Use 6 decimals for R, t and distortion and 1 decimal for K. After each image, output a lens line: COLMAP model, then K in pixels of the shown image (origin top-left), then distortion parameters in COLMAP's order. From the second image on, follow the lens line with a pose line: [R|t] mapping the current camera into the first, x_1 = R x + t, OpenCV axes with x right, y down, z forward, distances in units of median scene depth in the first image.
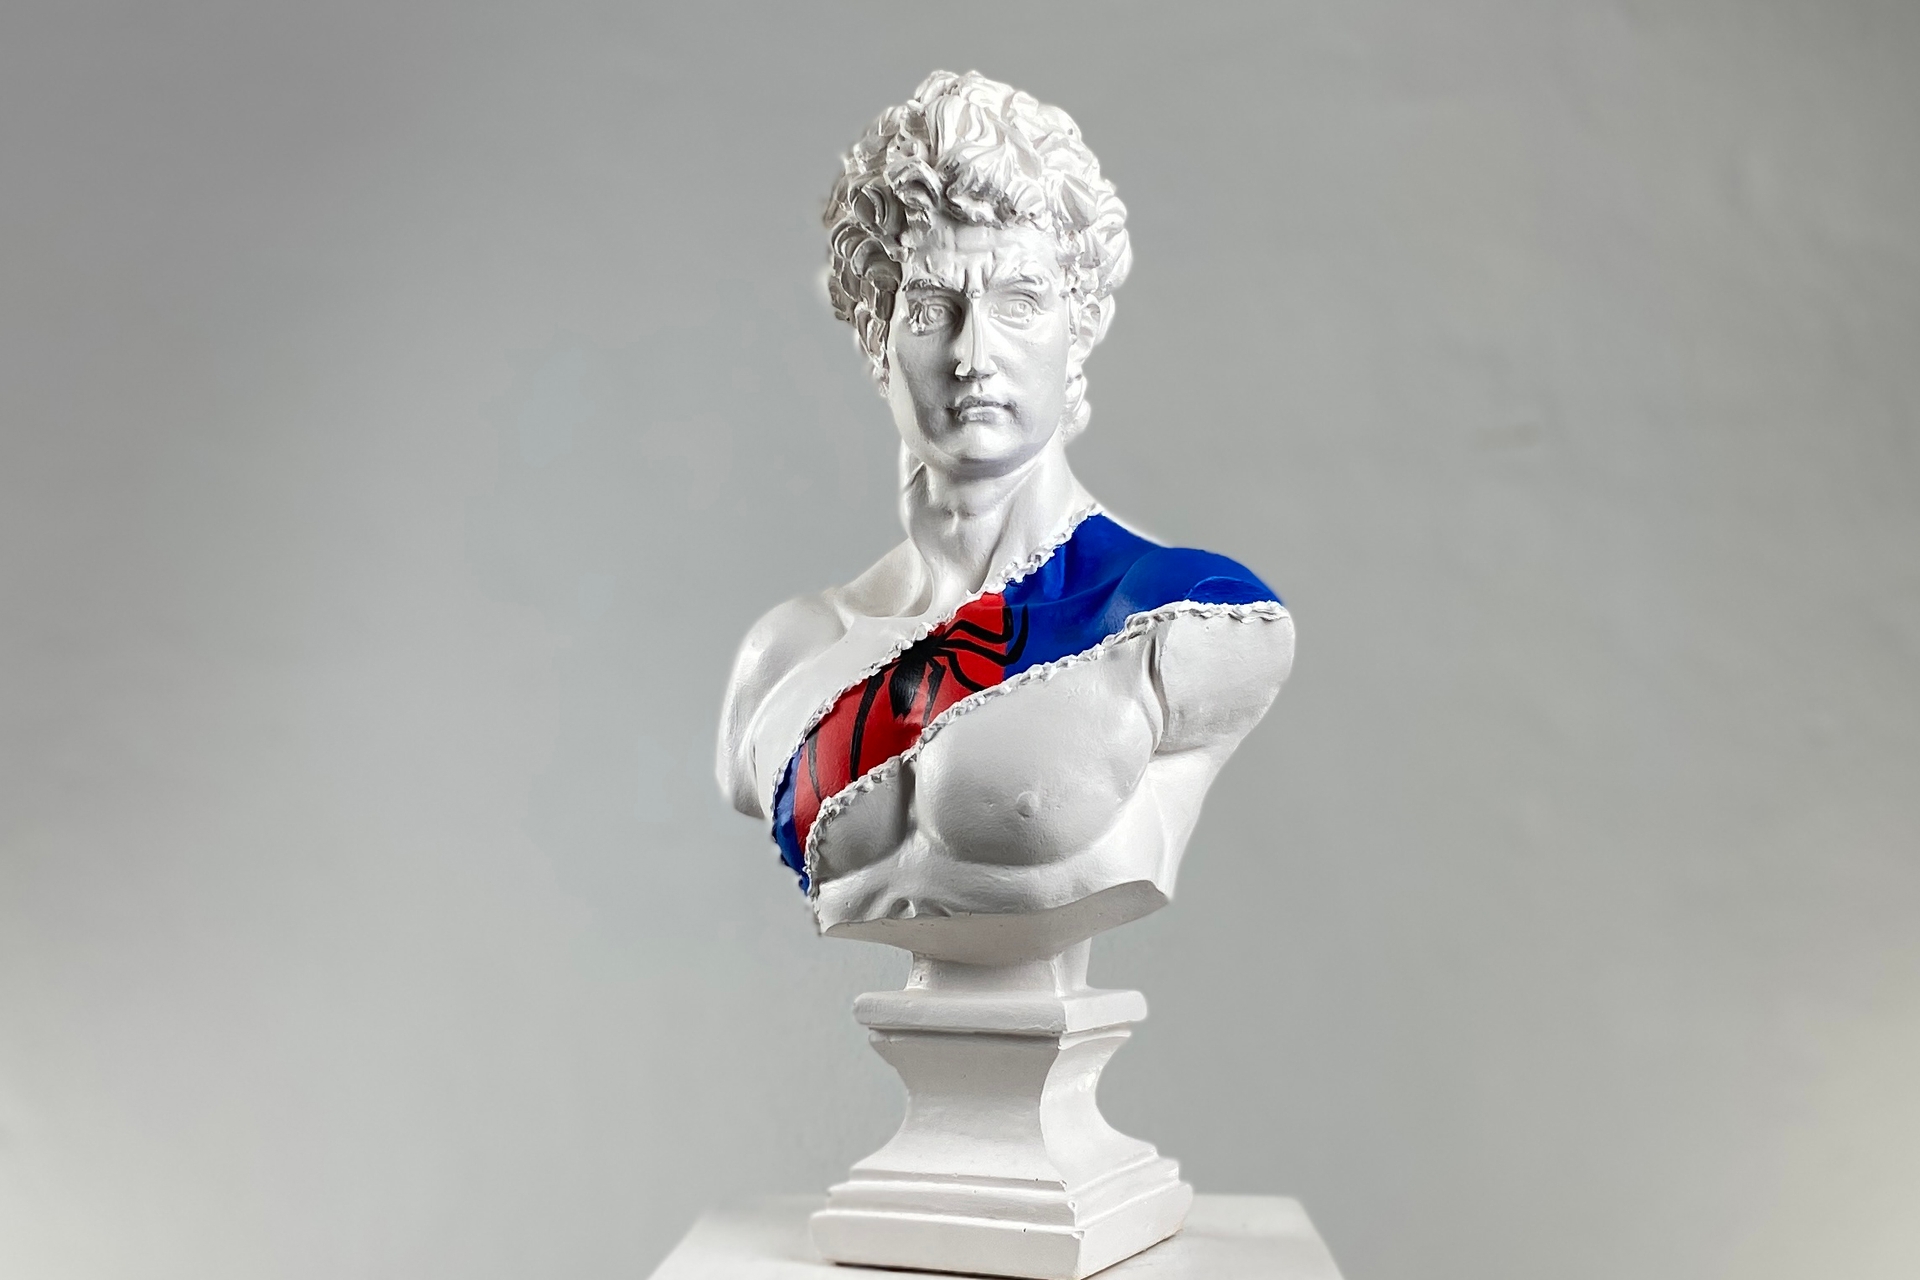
lens RADIAL K [[1454.0, 0, 960.0], [0, 1454.0, 640.0], [0, 0, 1]] dist [0.005538, 0.001111]
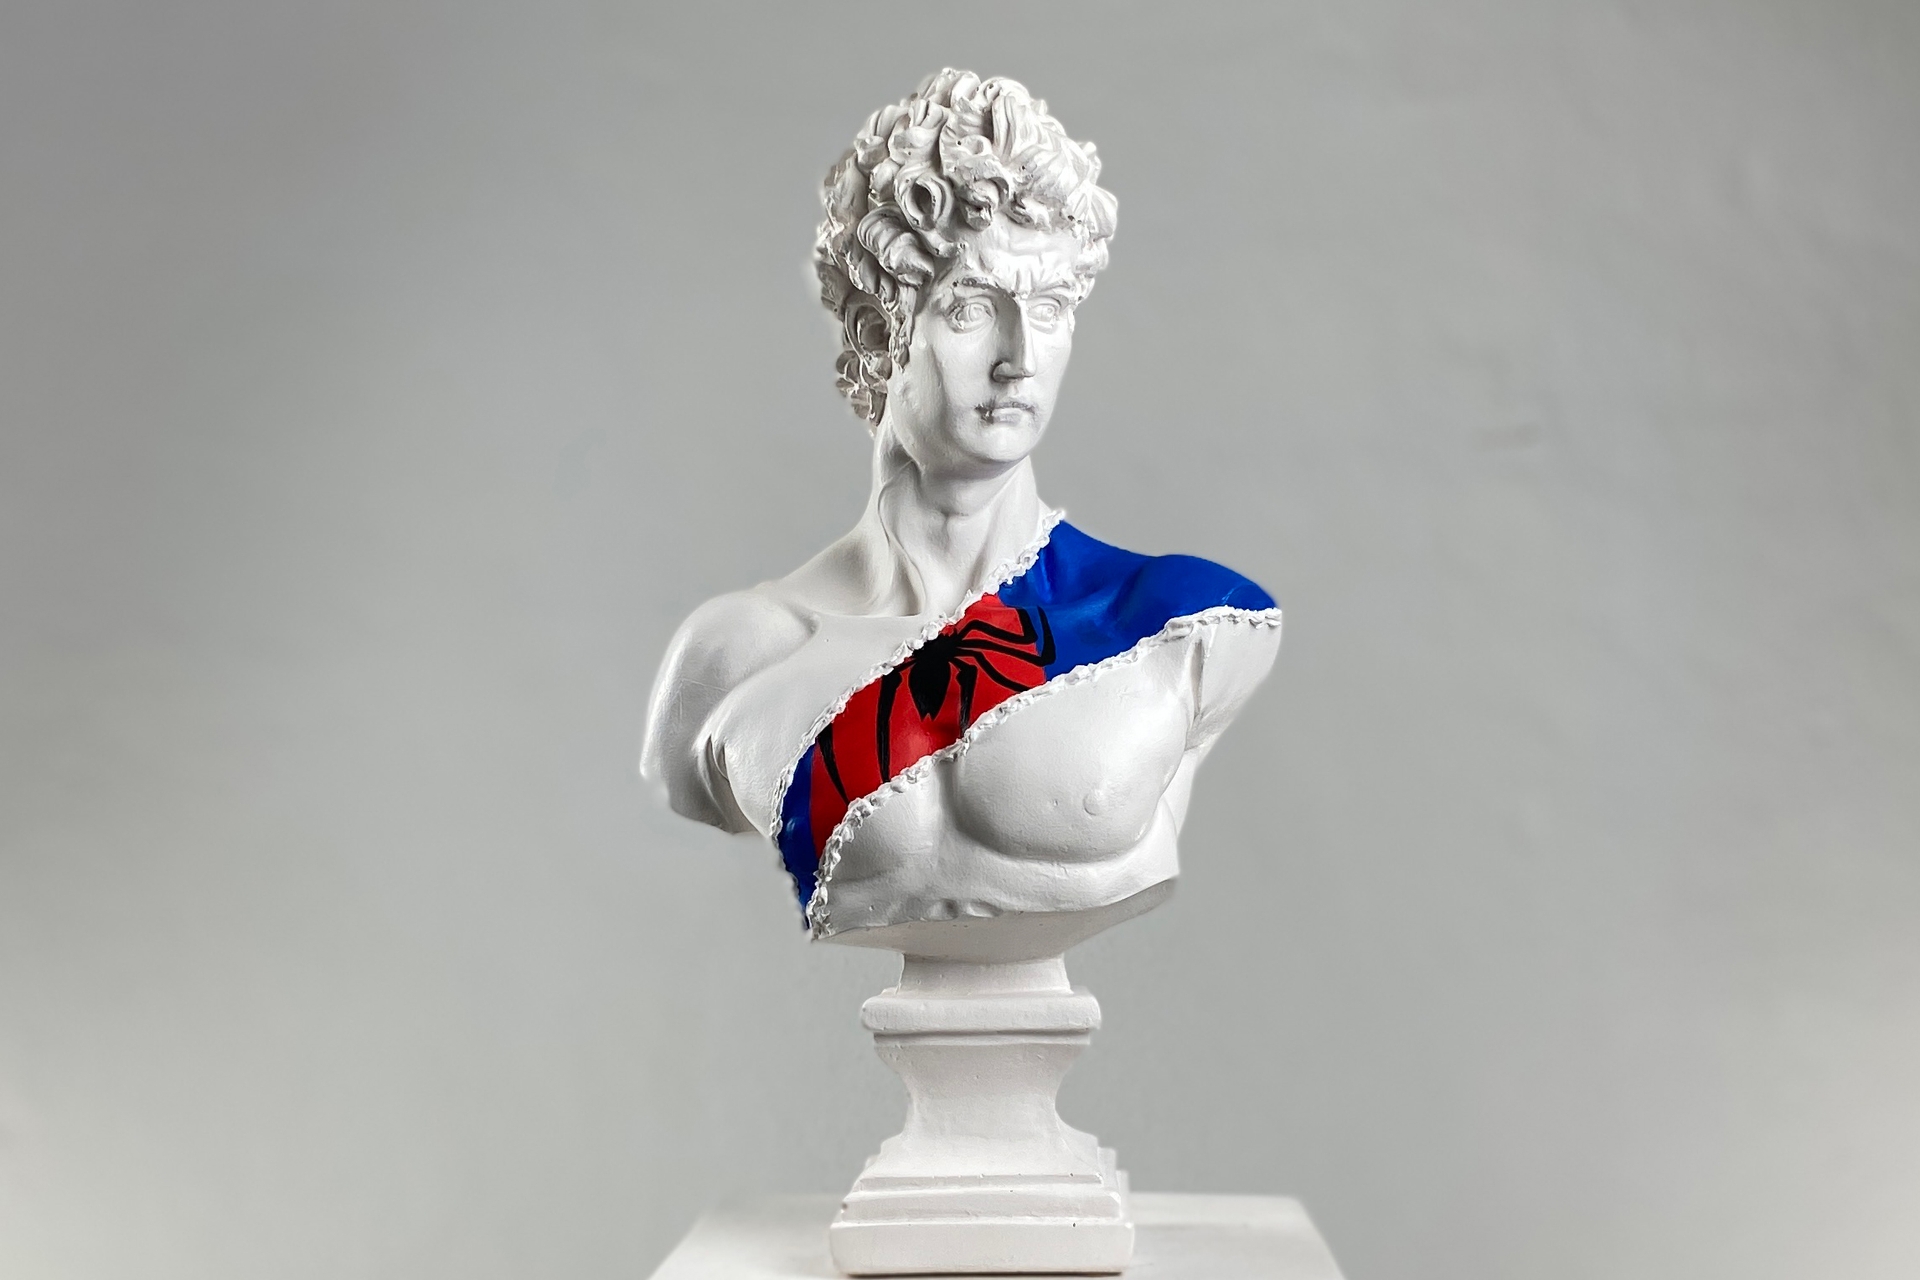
lens RADIAL K [[1454.0, 0, 960.0], [0, 1454.0, 640.0], [0, 0, 1]] dist [0.005538, 0.001111]
pose [[0.970933, 0.016832, 0.238757, -0.260238], [-0.015715, 0.999855, -0.006578, 0.006928], [-0.238833, 0.002635, 0.971057, 0.034000]]
